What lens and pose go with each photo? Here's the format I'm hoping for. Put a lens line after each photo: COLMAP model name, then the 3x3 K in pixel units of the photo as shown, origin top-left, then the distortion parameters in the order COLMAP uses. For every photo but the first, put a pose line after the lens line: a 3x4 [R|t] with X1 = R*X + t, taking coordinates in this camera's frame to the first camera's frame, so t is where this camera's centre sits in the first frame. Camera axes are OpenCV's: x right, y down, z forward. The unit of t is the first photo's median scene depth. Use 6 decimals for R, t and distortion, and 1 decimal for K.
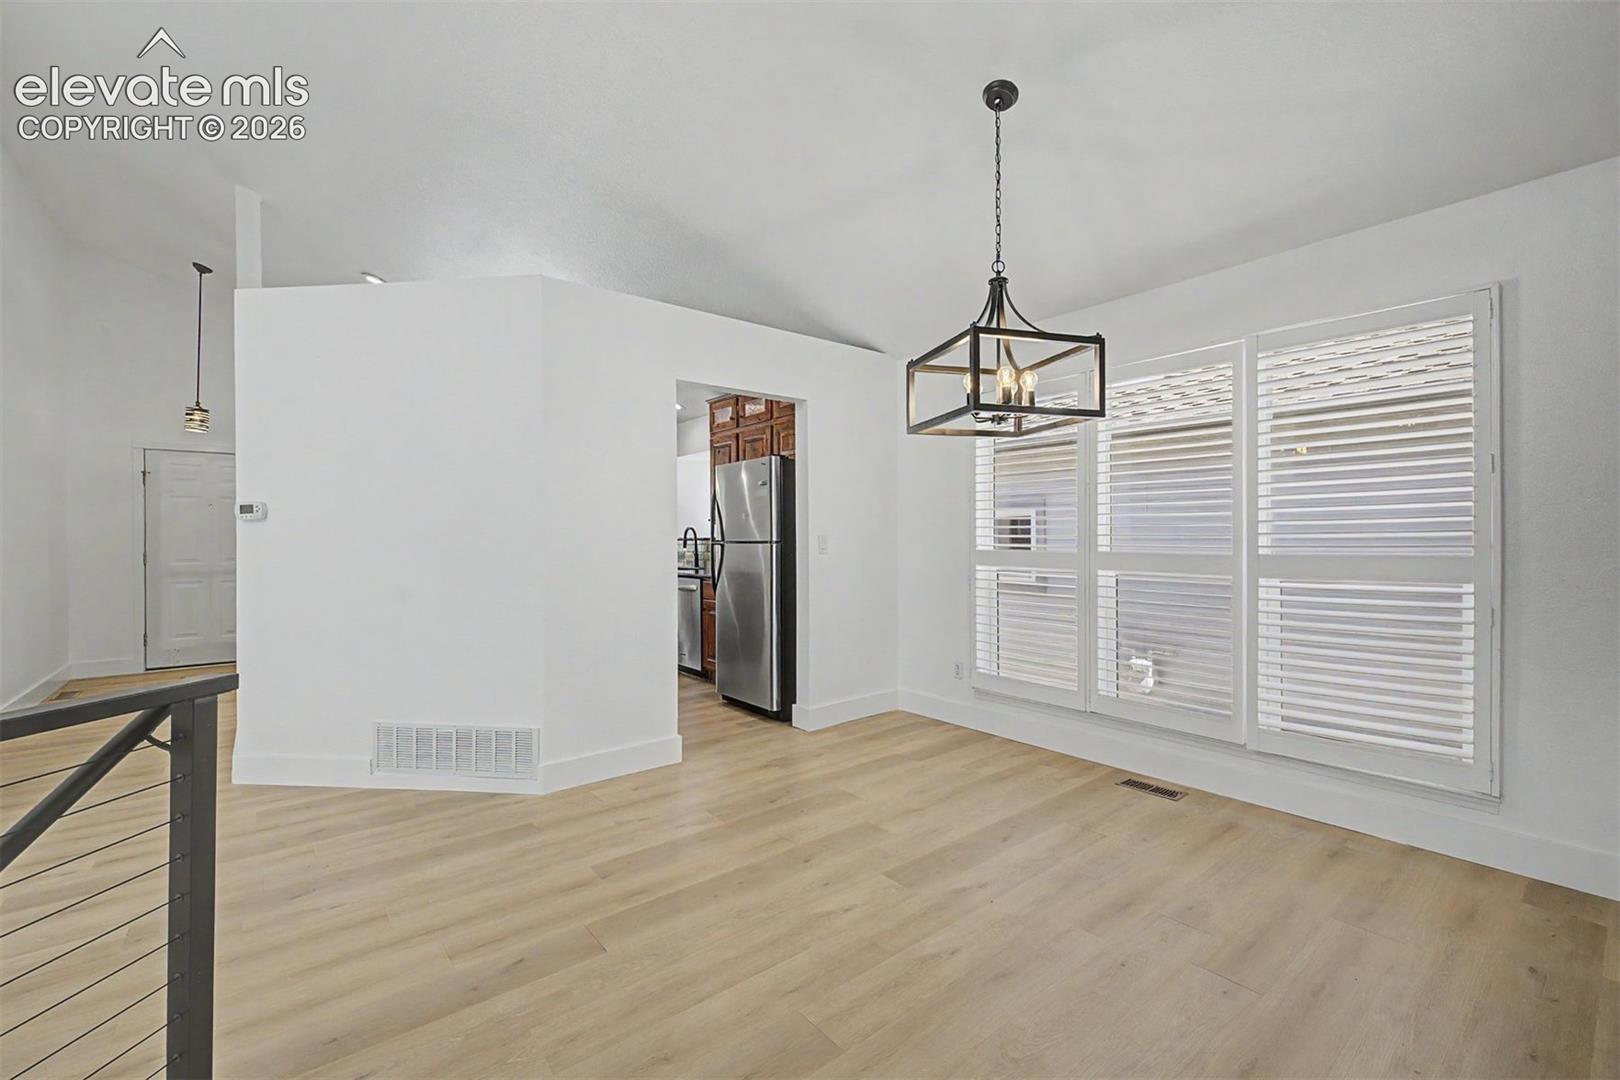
lens RADIAL K [[677.1, 0, 810.0], [0, 677.1, 540.0], [0, 0, 1]] dist [0.005124, -0.000186]
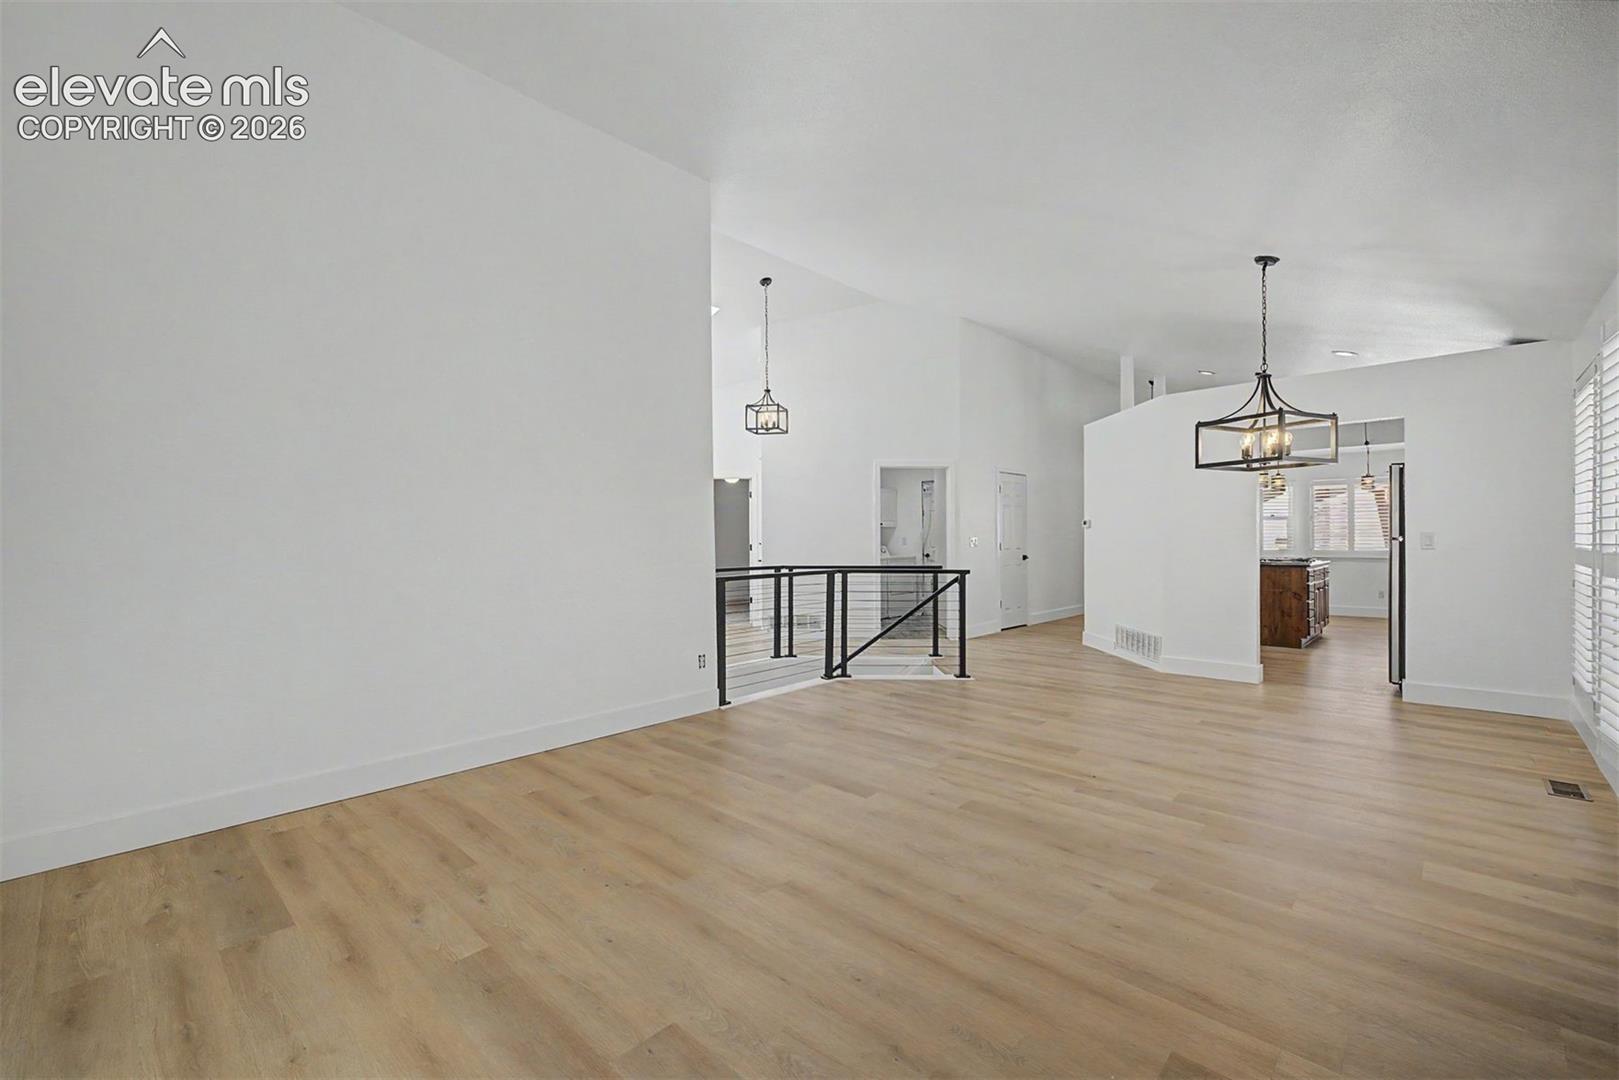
lens RADIAL K [[676.7, 0, 809.5], [0, 676.7, 540.0], [0, 0, 1]] dist [0.005124, -0.000186]
pose [[0.138671, 0.005790, -0.990322, 1.272706], [0.001225, 0.999981, 0.006018, -0.004495], [0.990338, -0.002048, 0.138662, -0.218743]]
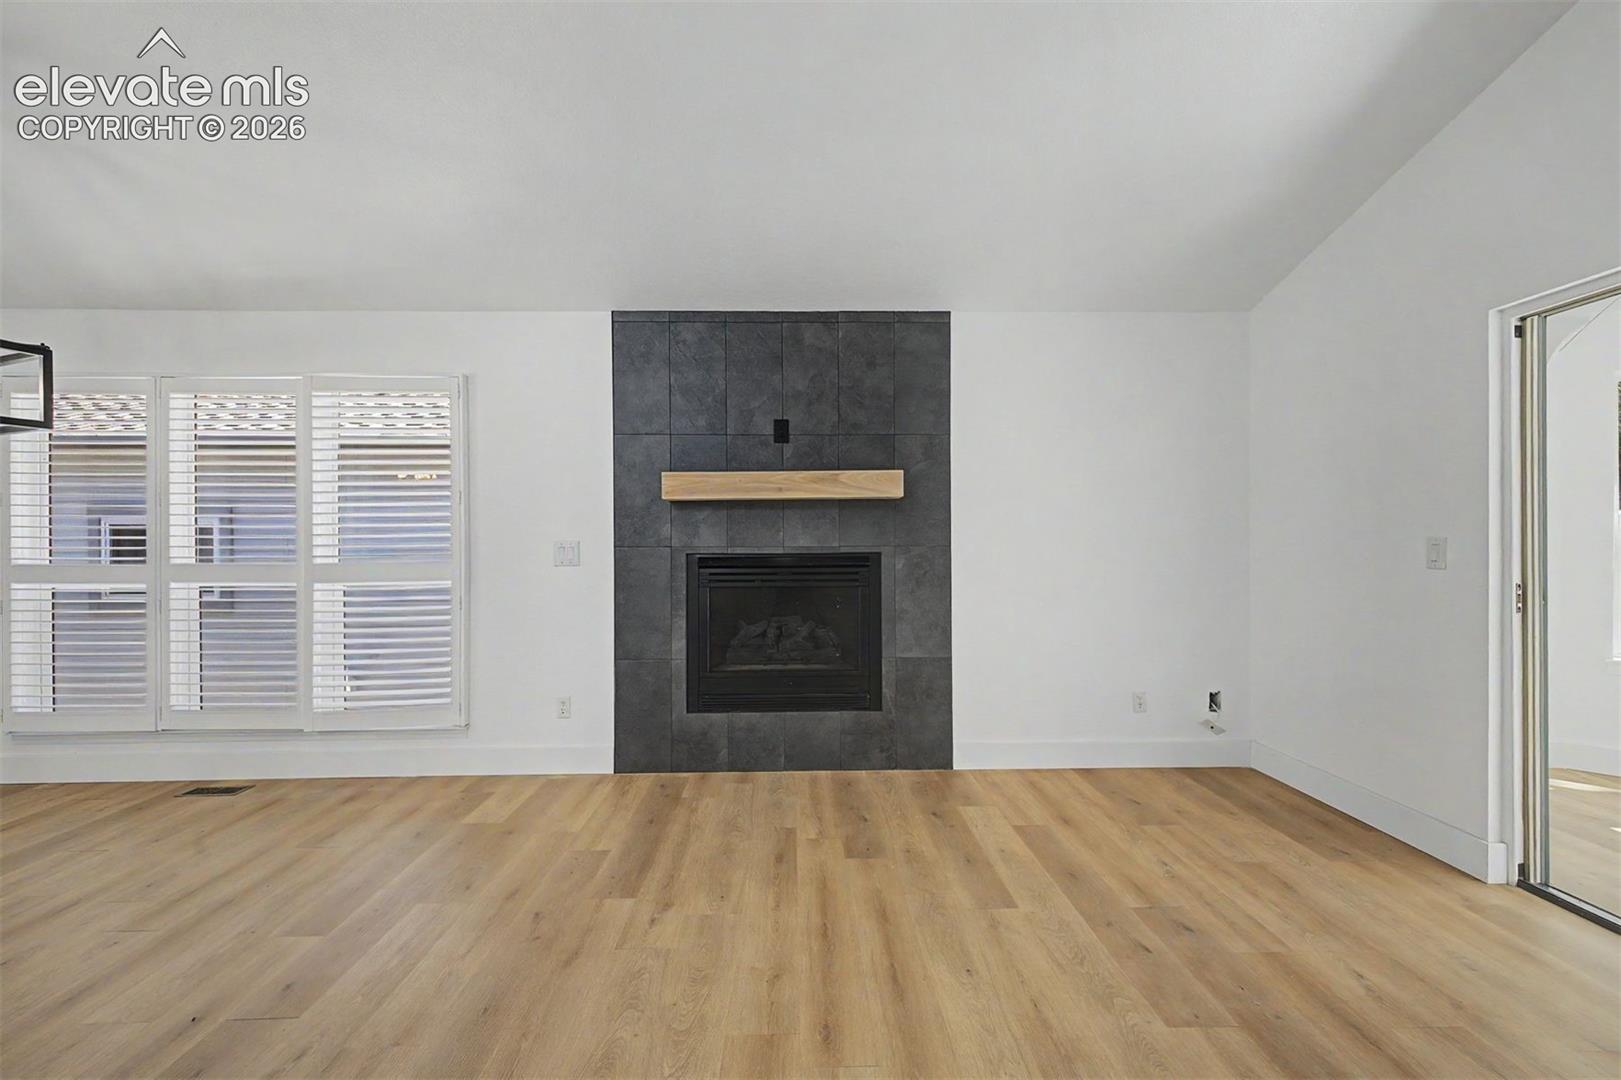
lens RADIAL K [[679.6, 0, 812.1], [0, 679.6, 546.7], [0, 0, 1]] dist [0.004960, -0.000256]
pose [[0.604301, -0.001345, 0.796755, 0.213832], [0.004958, 0.999986, -0.002073, -0.000604], [-0.796741, 0.005203, 0.604299, -0.345805]]
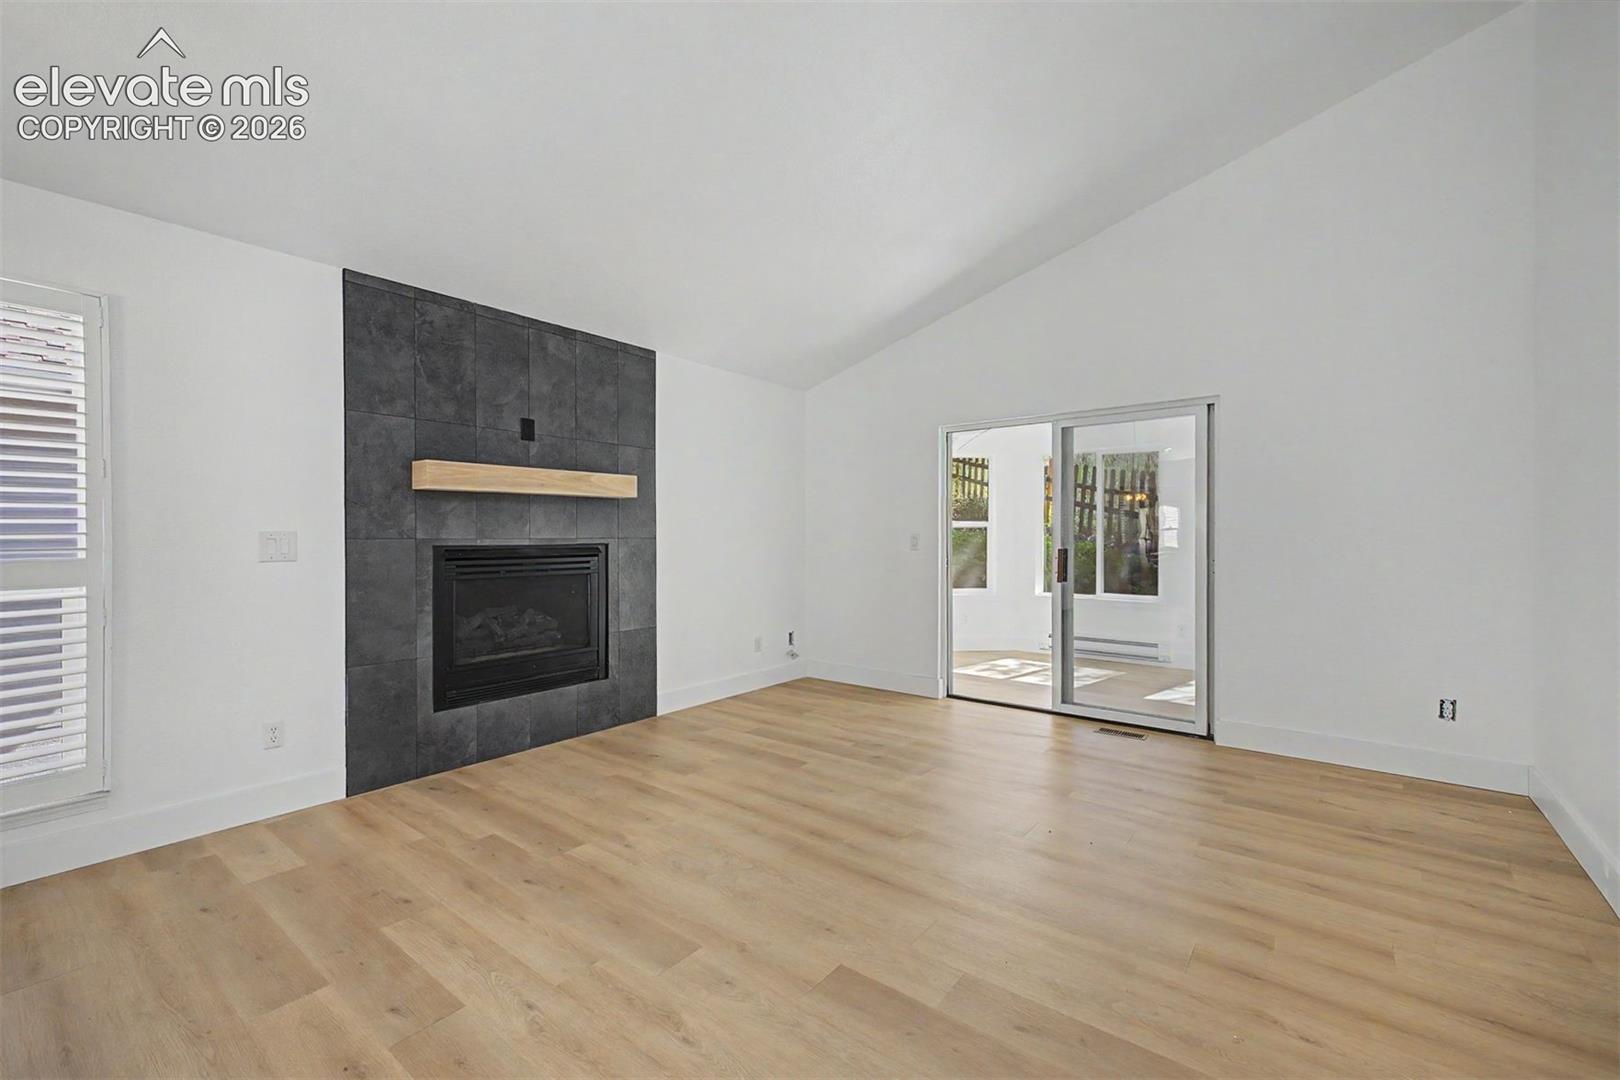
lens RADIAL K [[677.1, 0, 810.0], [0, 677.1, 540.0], [0, 0, 1]] dist [0.005124, -0.000186]
pose [[-0.227306, -0.001117, 0.973823, -0.172412], [0.005258, 0.999983, 0.002375, -0.000870], [-0.973809, 0.005660, -0.227296, 0.135371]]
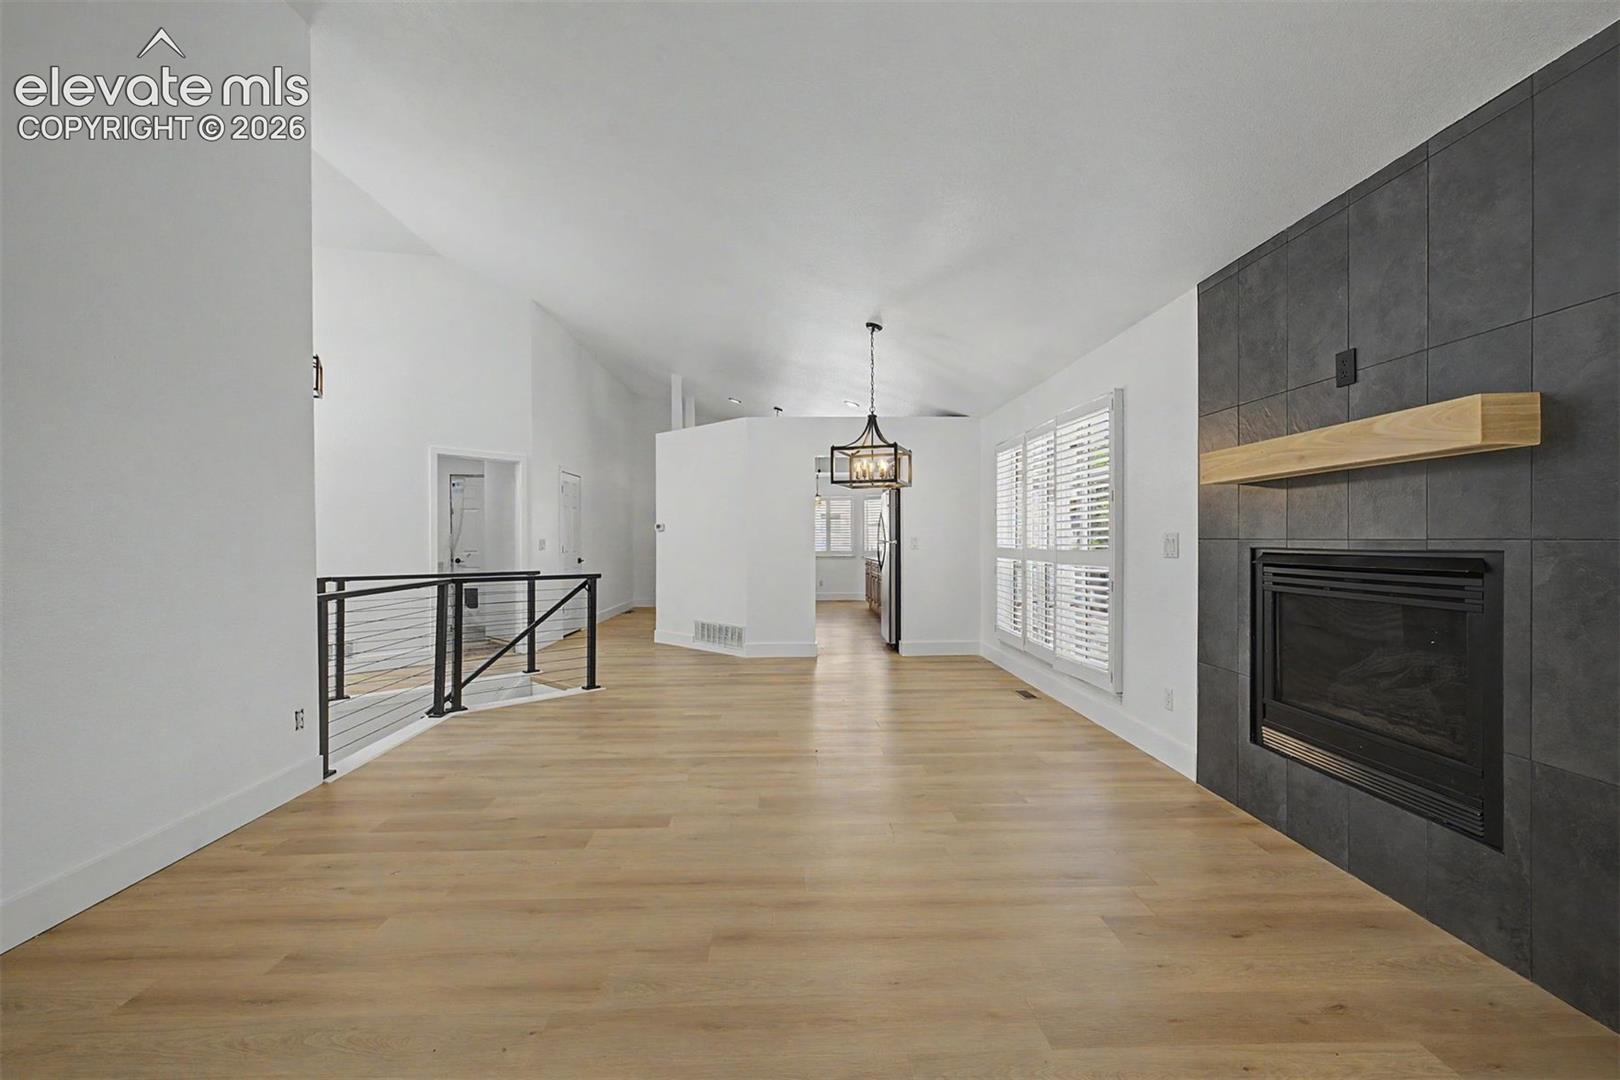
lens RADIAL K [[677.1, 0, 810.0], [0, 677.1, 540.0], [0, 0, 1]] dist [0.005124, -0.000186]
pose [[0.801434, 0.002433, -0.598079, 1.009398], [-0.003039, 0.999995, -0.000005, -0.000894], [0.598076, 0.001822, 0.801437, -0.580026]]
